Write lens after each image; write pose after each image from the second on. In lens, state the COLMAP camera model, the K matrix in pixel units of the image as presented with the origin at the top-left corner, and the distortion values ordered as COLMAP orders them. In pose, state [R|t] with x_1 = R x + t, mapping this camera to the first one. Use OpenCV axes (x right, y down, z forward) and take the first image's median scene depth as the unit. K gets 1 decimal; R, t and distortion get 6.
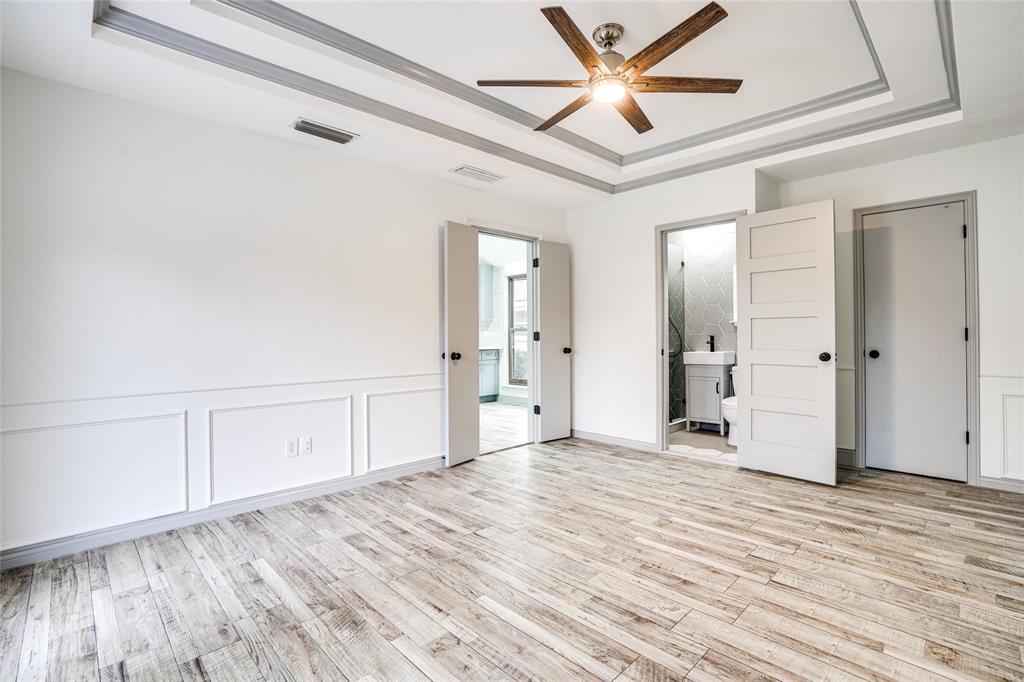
lens RADIAL K [[471.6, 0, 512.0], [0, 471.6, 335.6], [0, 0, 1]] dist [-0.060390, 0.018916]
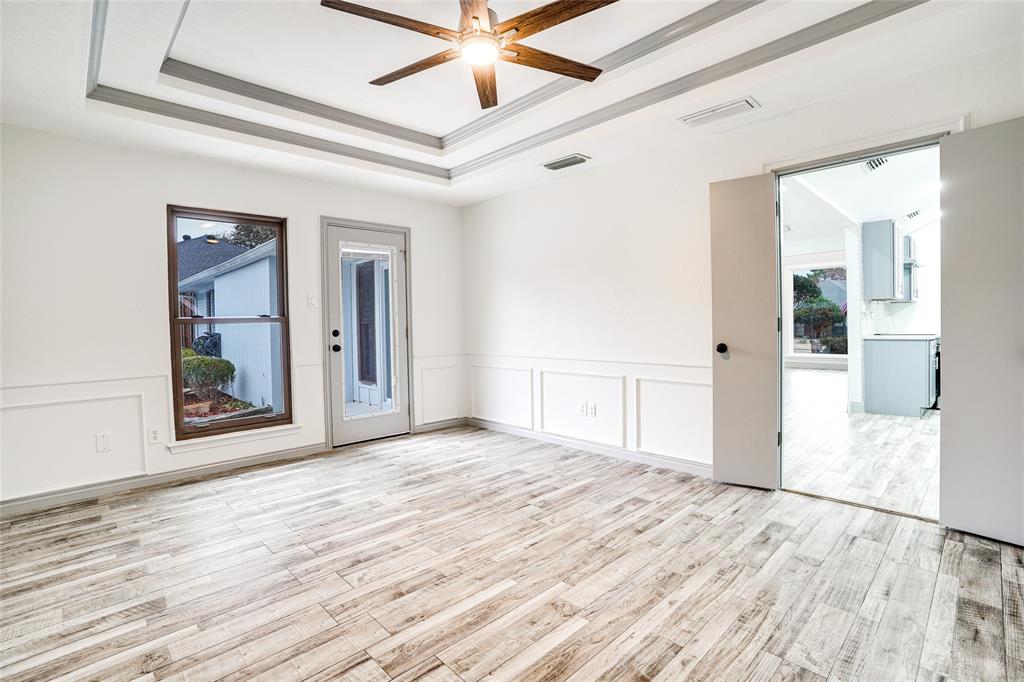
lens RADIAL K [[471.6, 0, 512.6], [0, 471.6, 332.6], [0, 0, 1]] dist [-0.060390, 0.018916]
pose [[0.004752, 0.027320, -0.999615, 0.947542], [0.015101, 0.999511, 0.027389, -0.014204], [0.999875, -0.015226, 0.004337, 0.897709]]
